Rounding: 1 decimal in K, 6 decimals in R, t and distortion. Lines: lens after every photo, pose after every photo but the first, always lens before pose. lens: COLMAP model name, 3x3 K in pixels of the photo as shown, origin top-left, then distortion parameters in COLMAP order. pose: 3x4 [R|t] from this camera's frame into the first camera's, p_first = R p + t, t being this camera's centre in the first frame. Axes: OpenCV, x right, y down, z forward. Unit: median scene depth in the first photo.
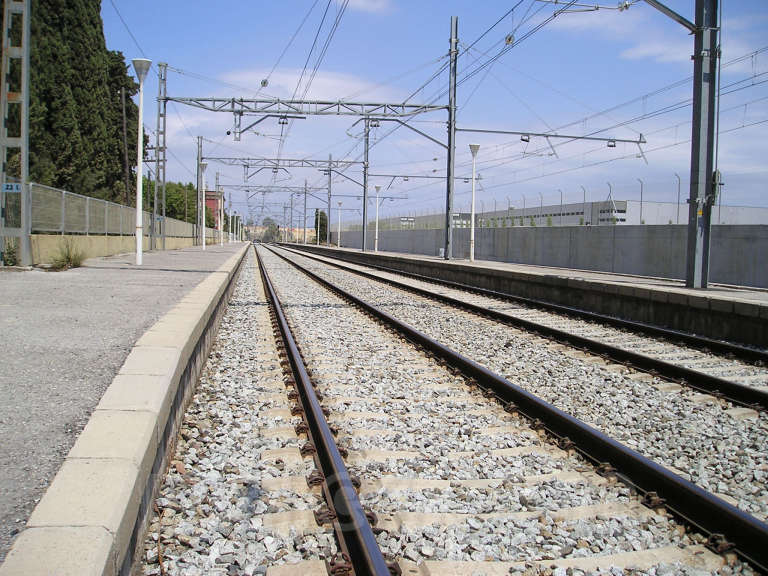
lens RADIAL K [[785.7, 0, 382.0], [0, 785.7, 288.9], [0, 0, 1]] dist [-0.105274, 0.000000]
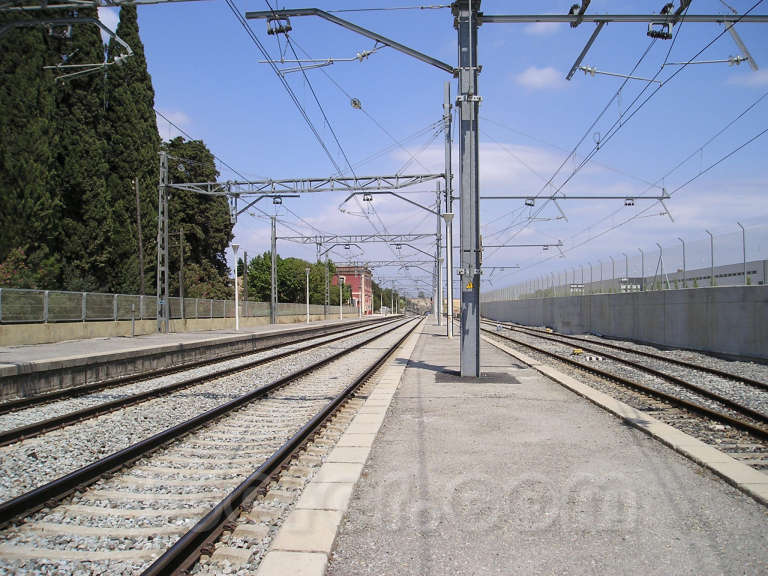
lens RADIAL K [[785.7, 0, 385.6], [0, 785.7, 286.1], [0, 0, 1]] dist [-0.105274, 0.000000]
pose [[0.971093, -0.037396, -0.235753, 0.225397], [0.015499, 0.995446, -0.094061, -0.009461], [0.238197, 0.087688, 0.967250, 0.069211]]
